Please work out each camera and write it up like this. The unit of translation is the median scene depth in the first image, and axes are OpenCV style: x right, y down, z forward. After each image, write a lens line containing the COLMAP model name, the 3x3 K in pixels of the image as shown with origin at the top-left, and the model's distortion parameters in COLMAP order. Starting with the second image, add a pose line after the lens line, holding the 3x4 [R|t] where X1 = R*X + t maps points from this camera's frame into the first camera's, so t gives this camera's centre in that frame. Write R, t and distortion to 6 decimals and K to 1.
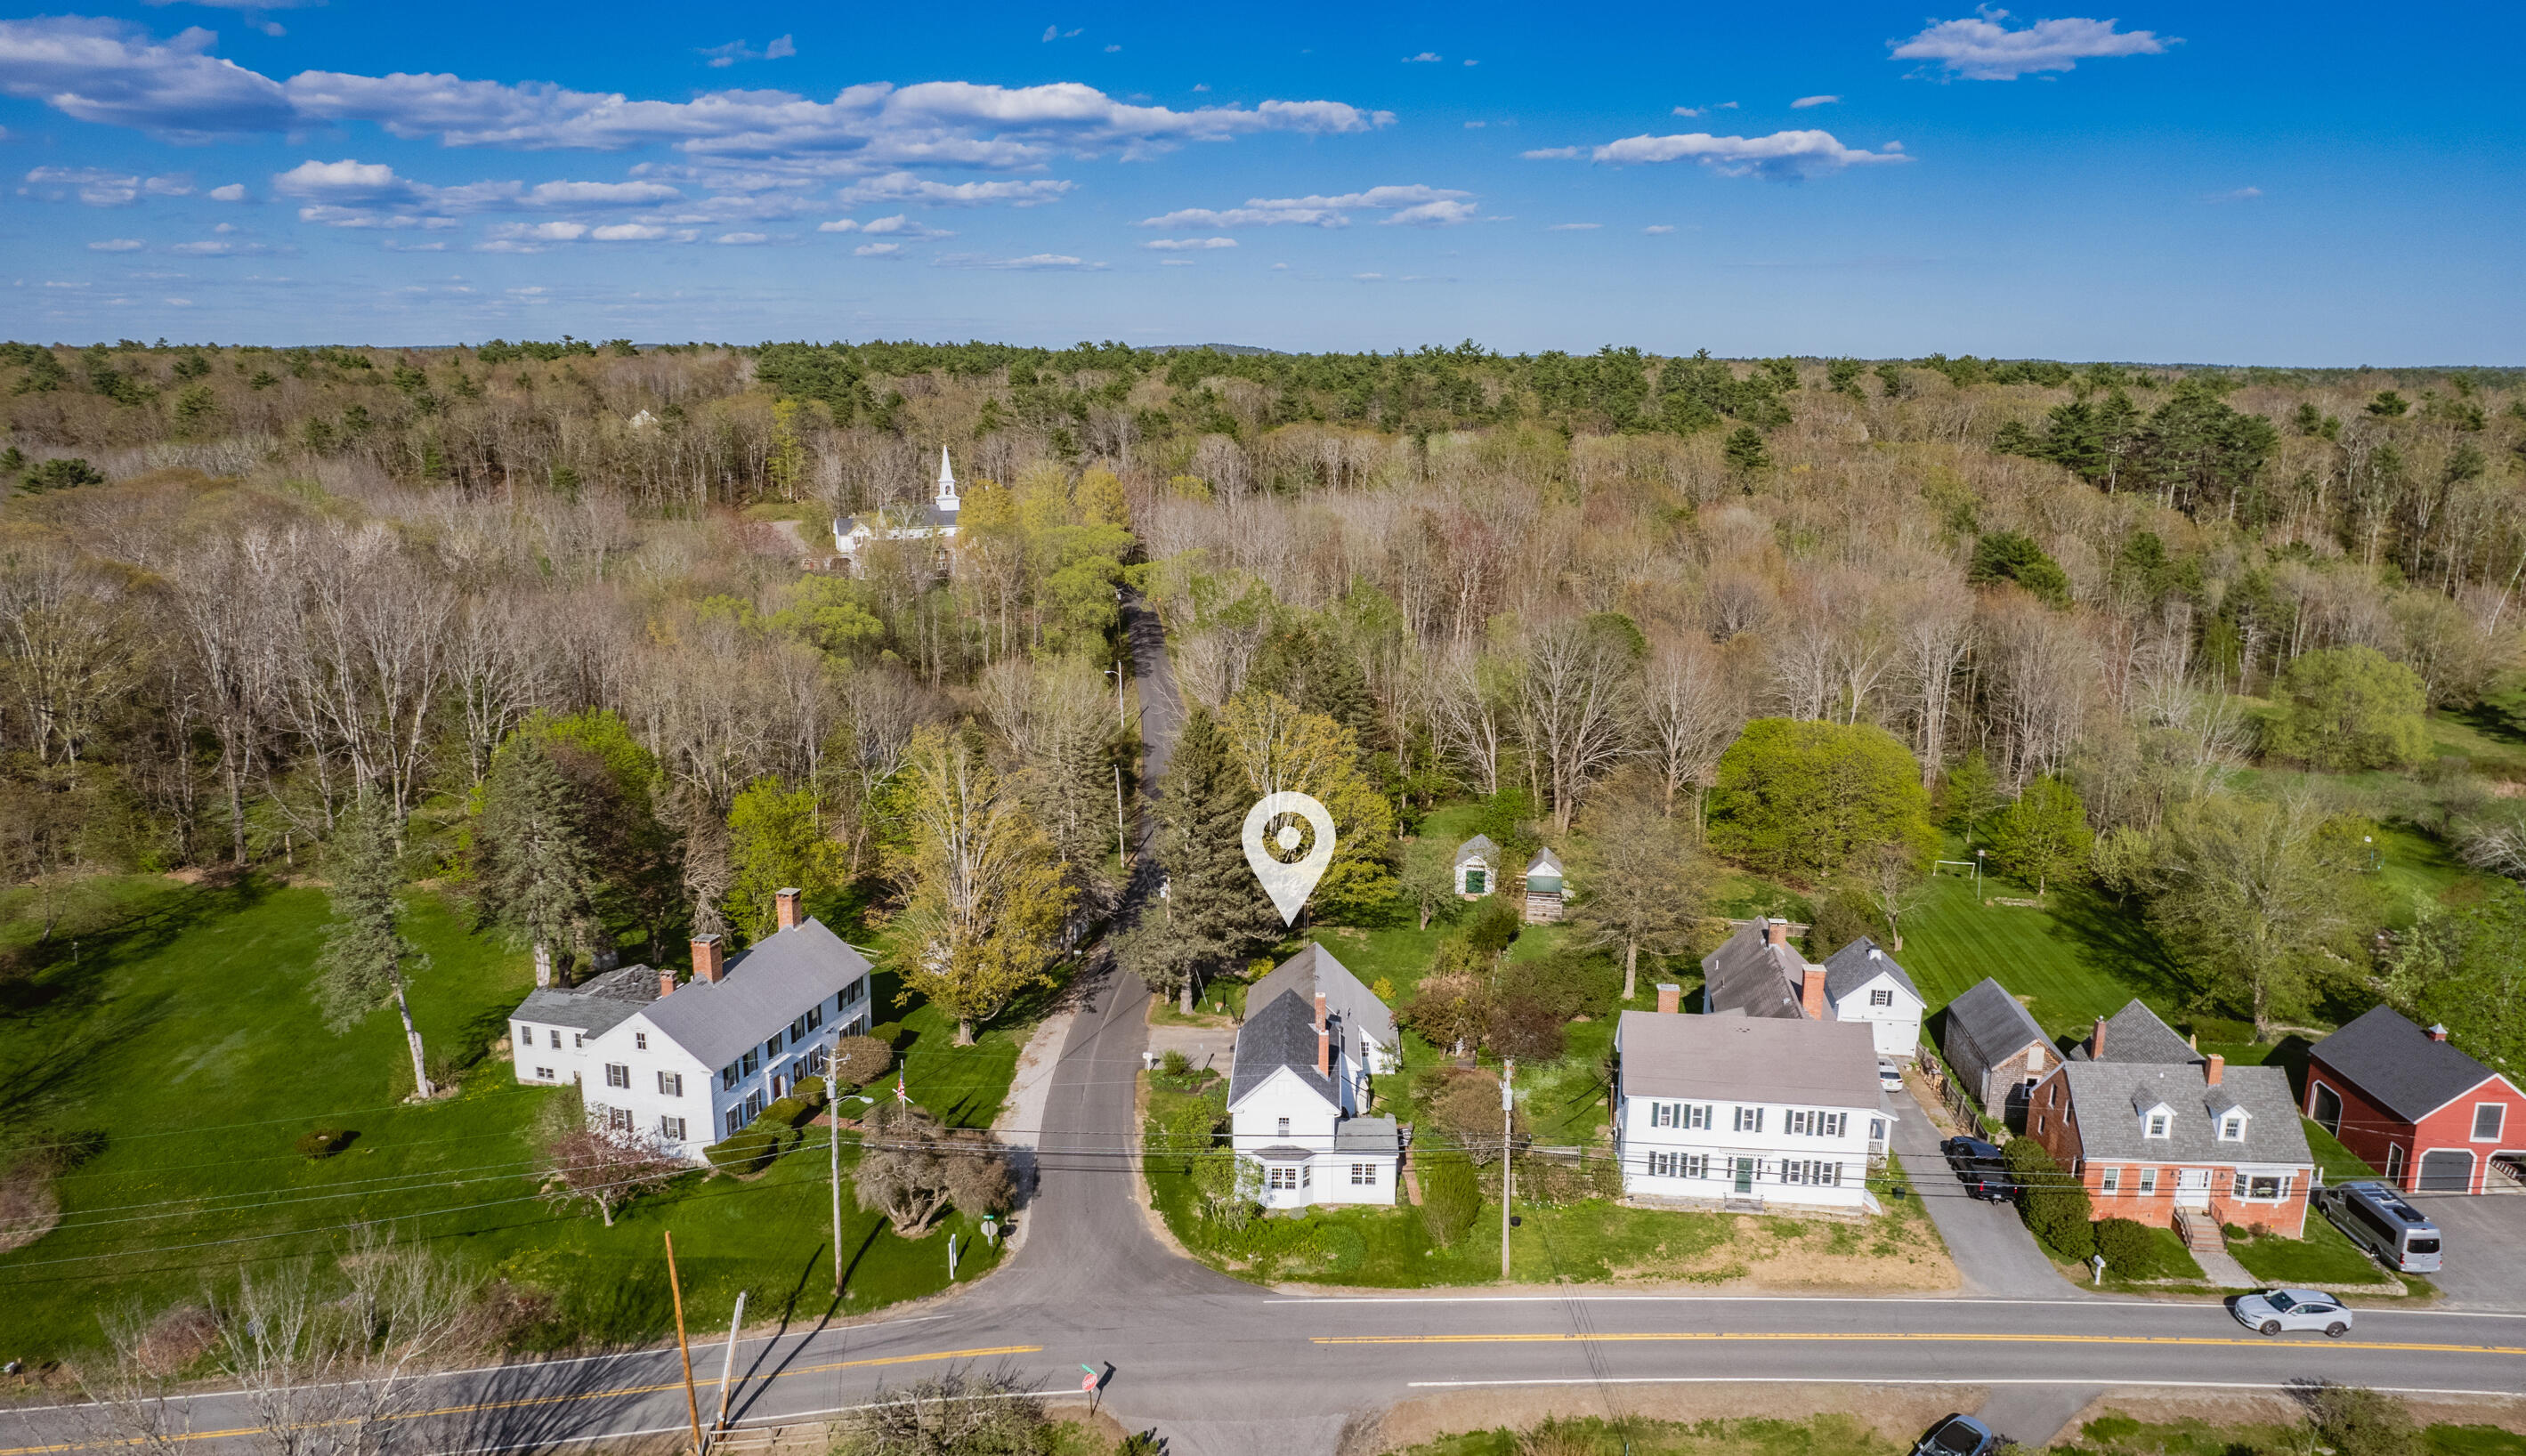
lens RADIAL K [[1685.5, 0, 1259.0], [0, 1685.5, 729.1], [0, 0, 1]] dist [-0.045205, -0.000198]
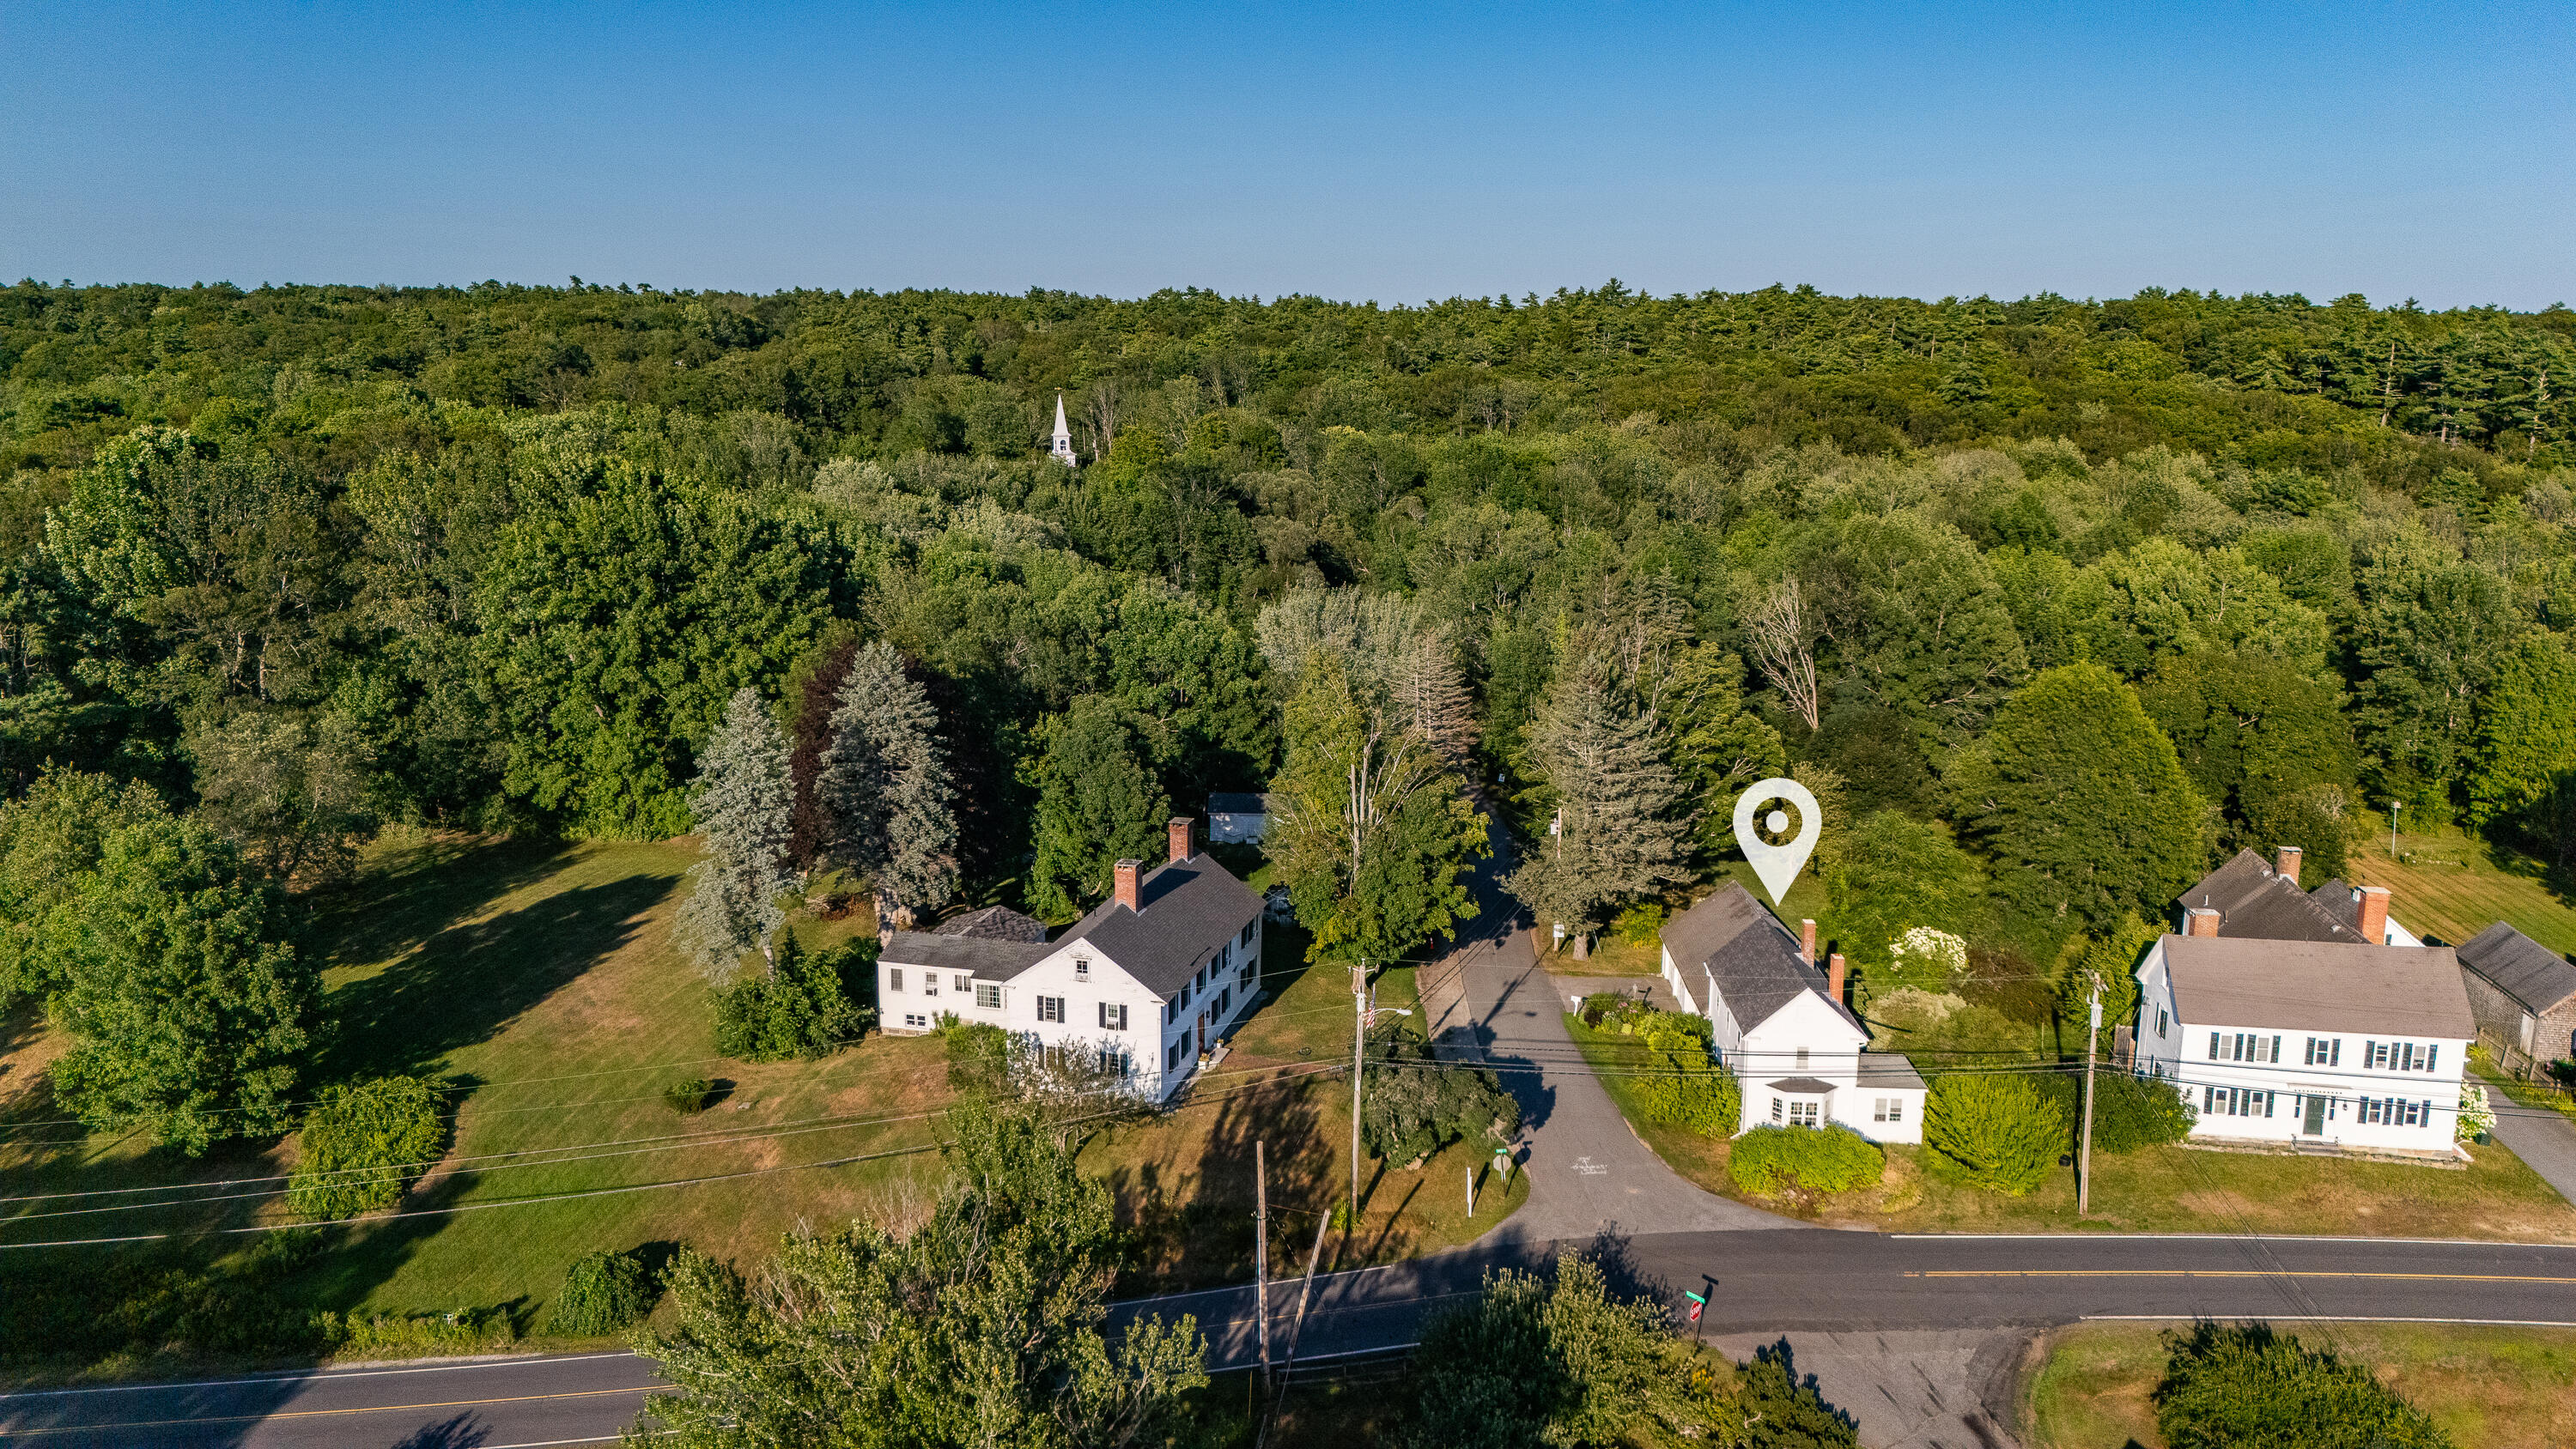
lens RADIAL K [[1888.1, 0, 1293.0], [0, 1888.1, 704.8], [0, 0, 1]] dist [0.043240, -0.033285]
pose [[0.999954, -0.000034, -0.009607, -0.255532], [-0.000100, 0.999902, -0.013982, 0.057678], [0.009607, 0.013982, 0.999856, -0.047534]]
